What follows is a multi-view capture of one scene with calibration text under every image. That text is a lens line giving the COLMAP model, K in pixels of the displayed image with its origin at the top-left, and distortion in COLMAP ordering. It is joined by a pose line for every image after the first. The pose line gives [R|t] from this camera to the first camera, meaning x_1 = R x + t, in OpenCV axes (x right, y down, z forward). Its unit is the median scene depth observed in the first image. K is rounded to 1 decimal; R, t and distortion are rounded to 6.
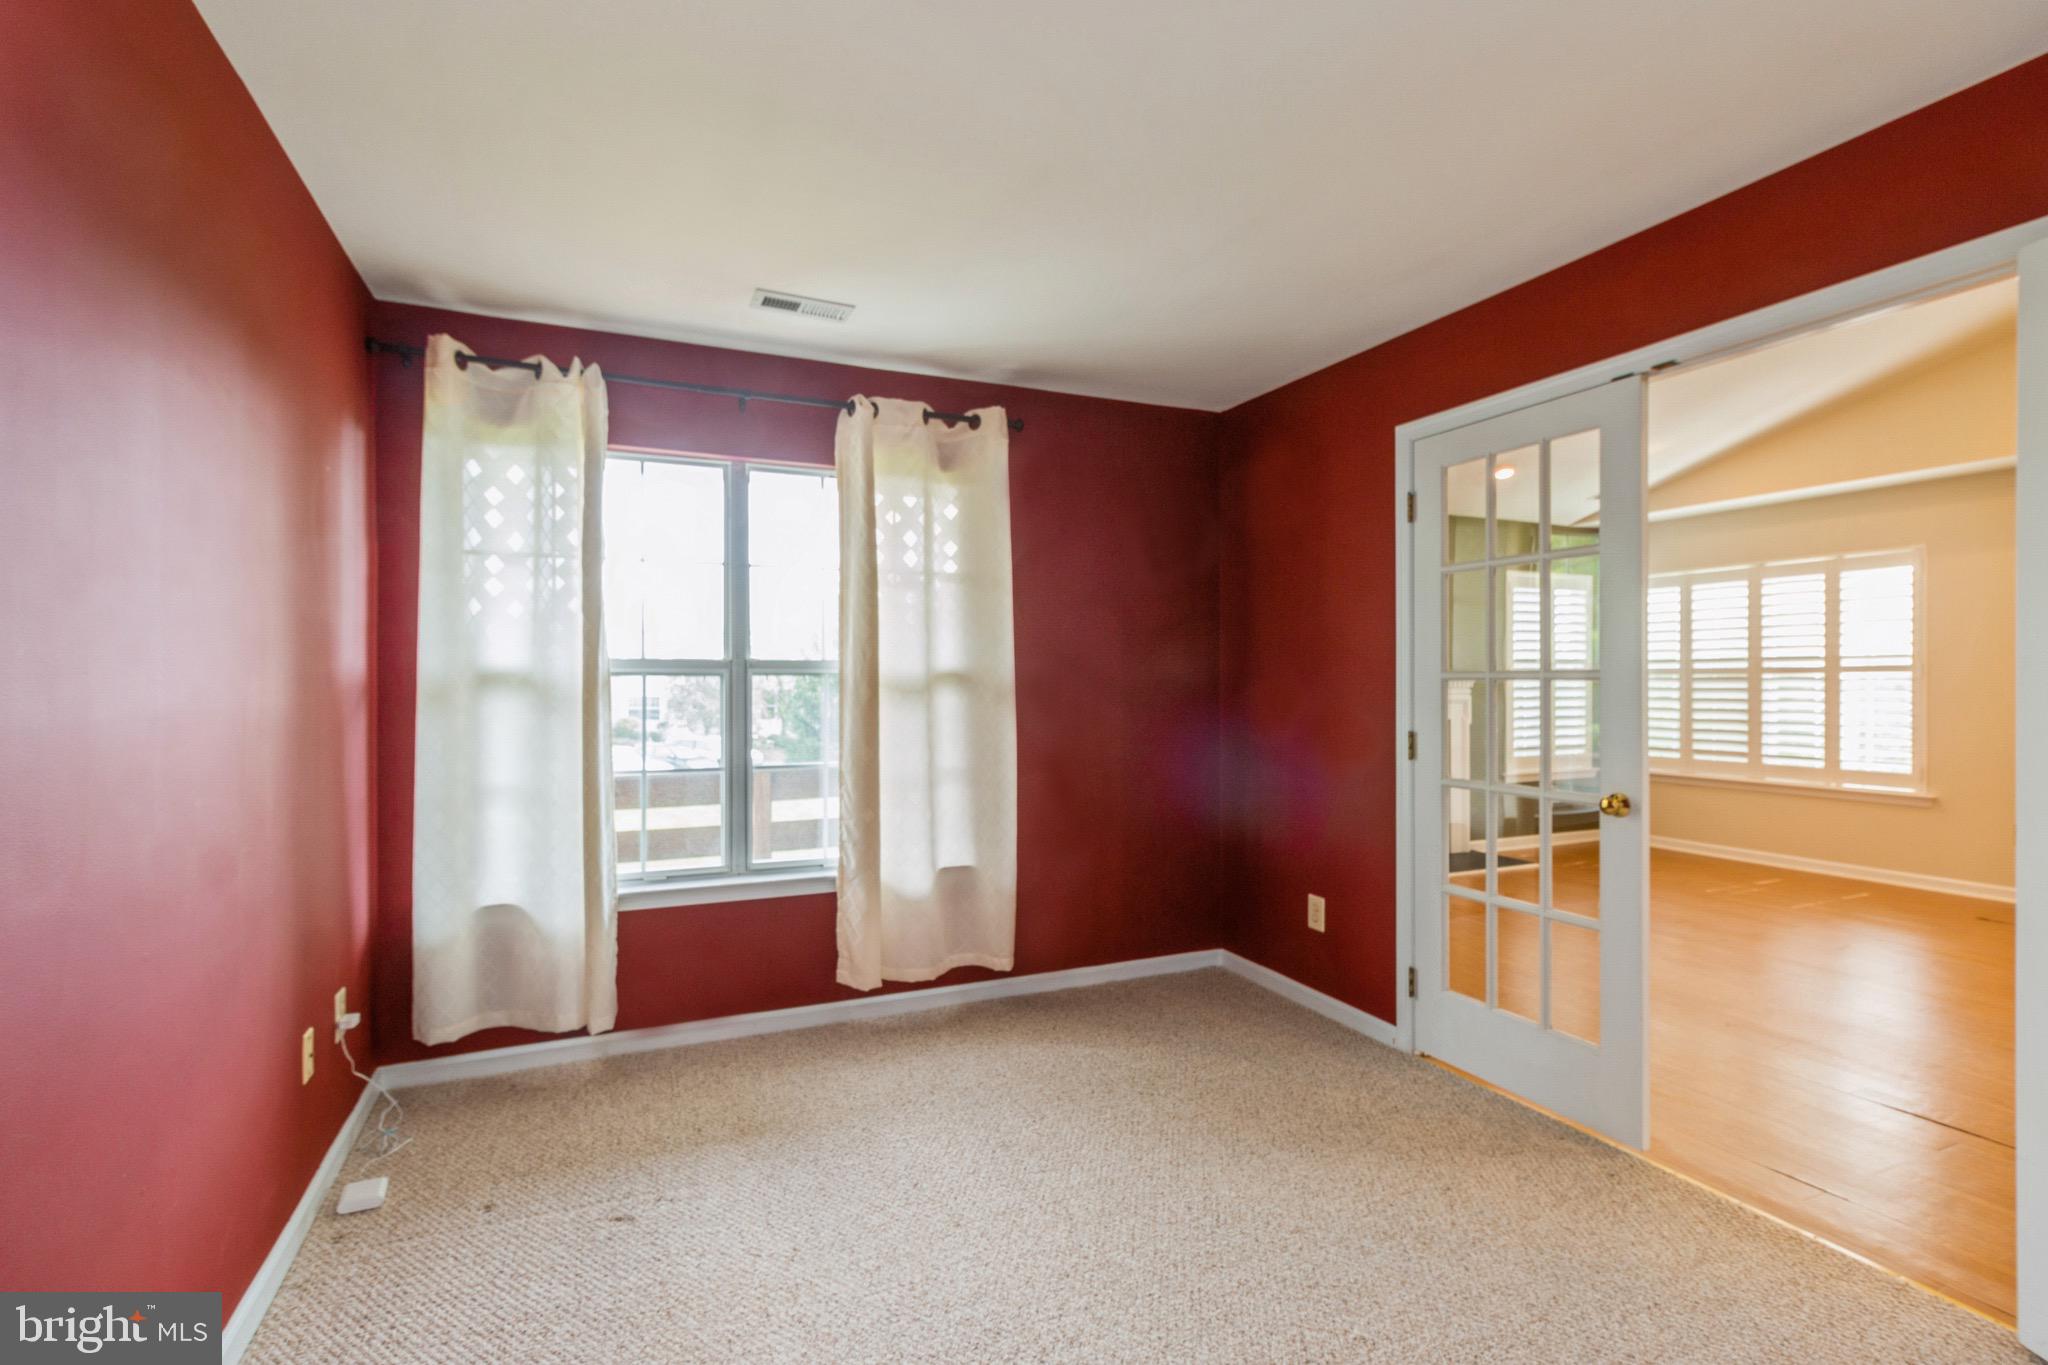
lens RADIAL K [[949.8, 0, 1031.7], [0, 949.8, 685.4], [0, 0, 1]] dist [-0.000361, 0.000453]
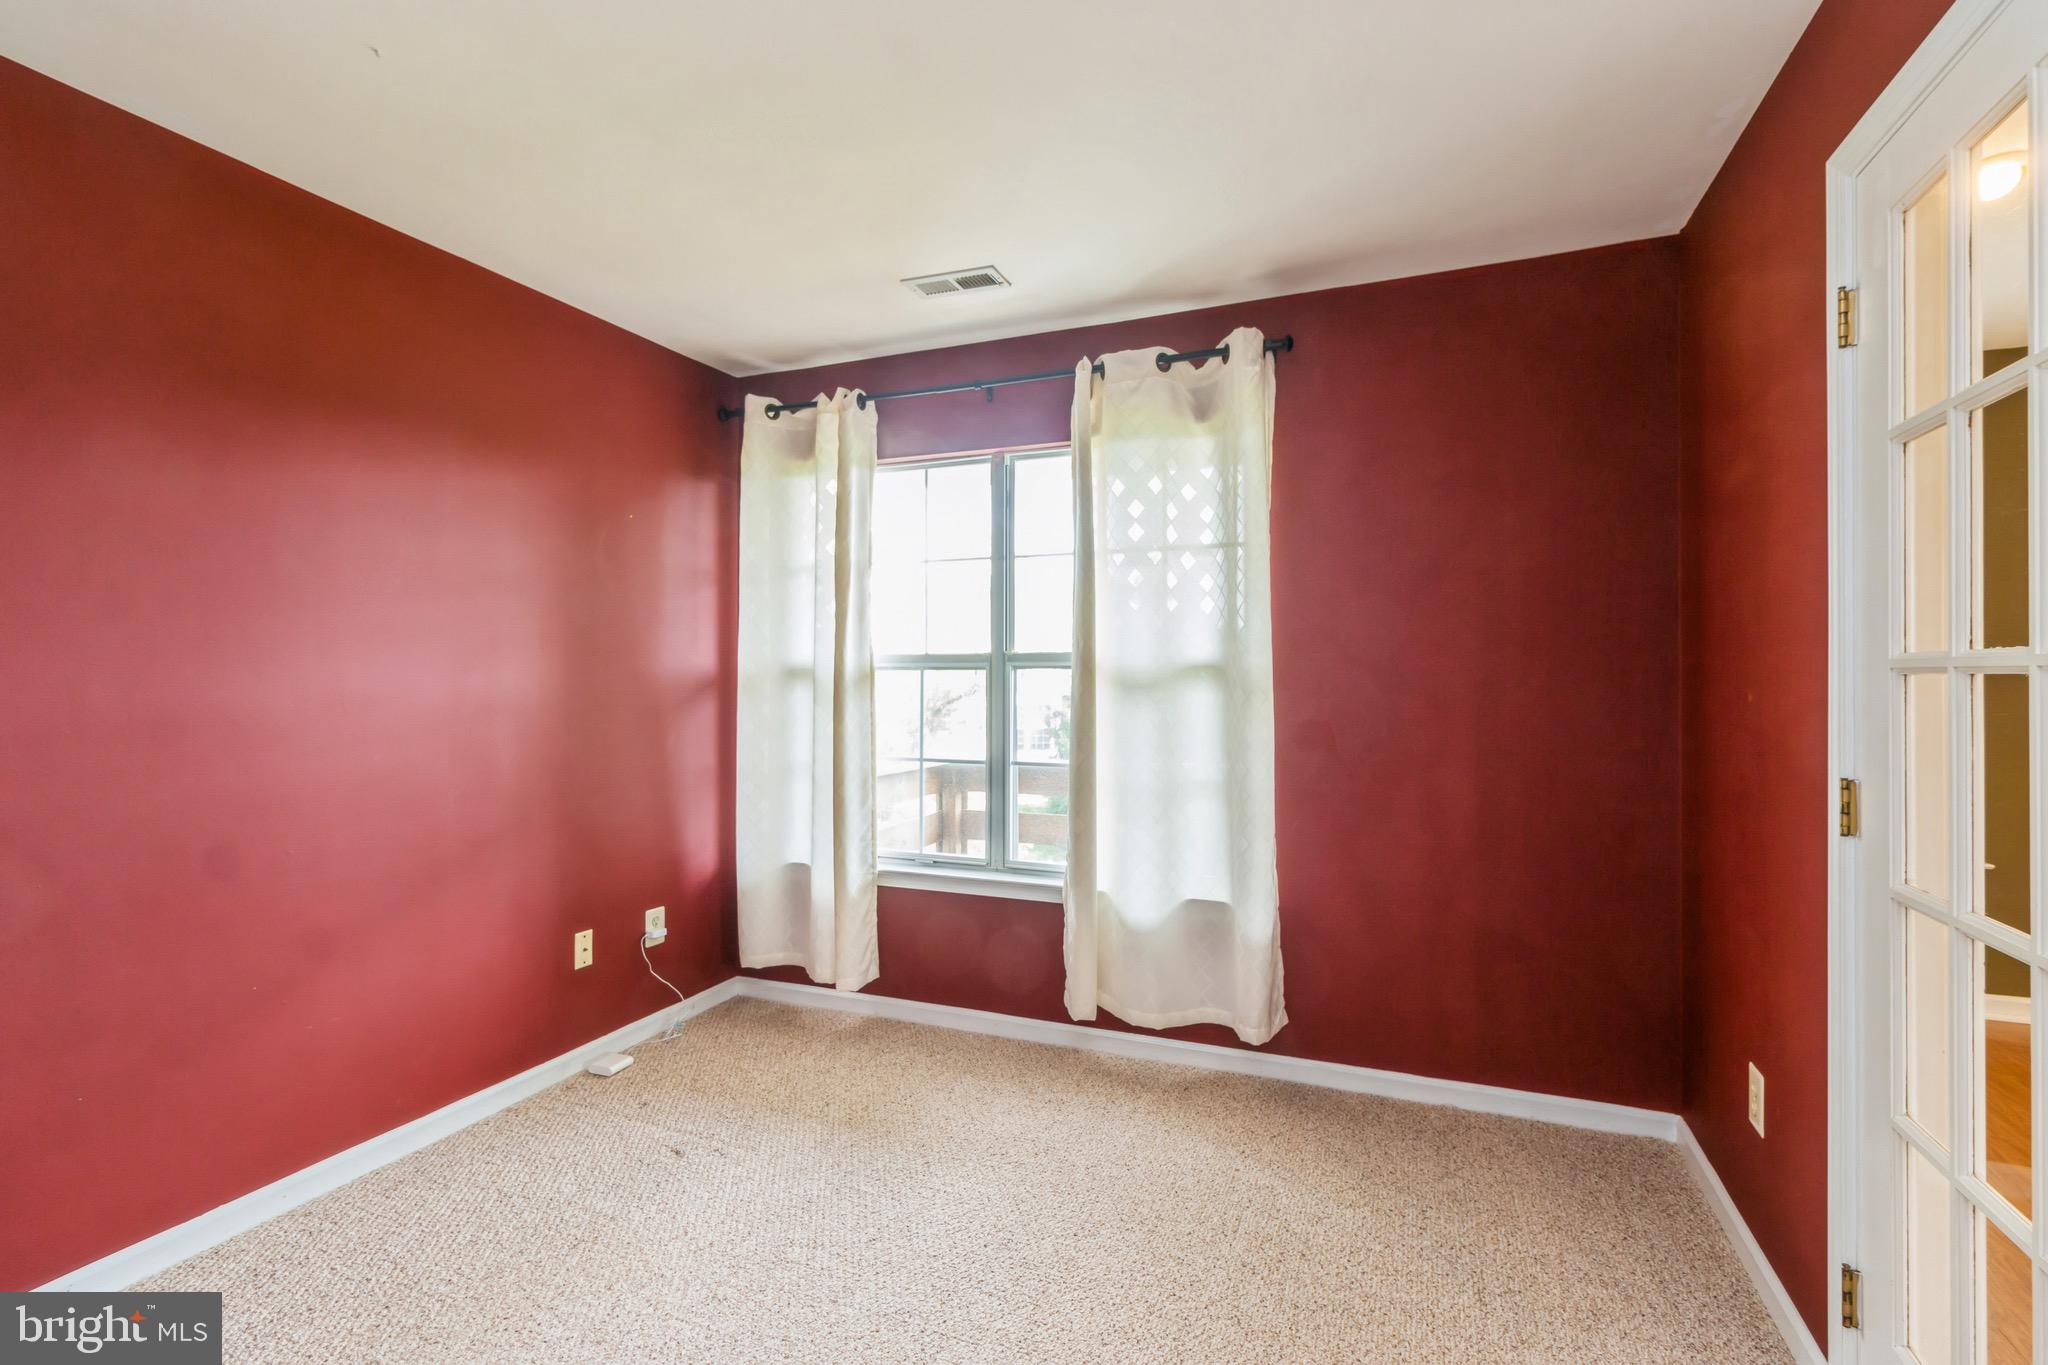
lens RADIAL K [[949.8, 0, 1032.7], [0, 949.8, 677.3], [0, 0, 1]] dist [-0.000361, 0.000453]
pose [[0.687737, 0.000950, -0.725959, 0.438121], [-0.003142, 0.999994, -0.001668, -0.000378], [0.725953, 0.003428, 0.687736, 0.345497]]
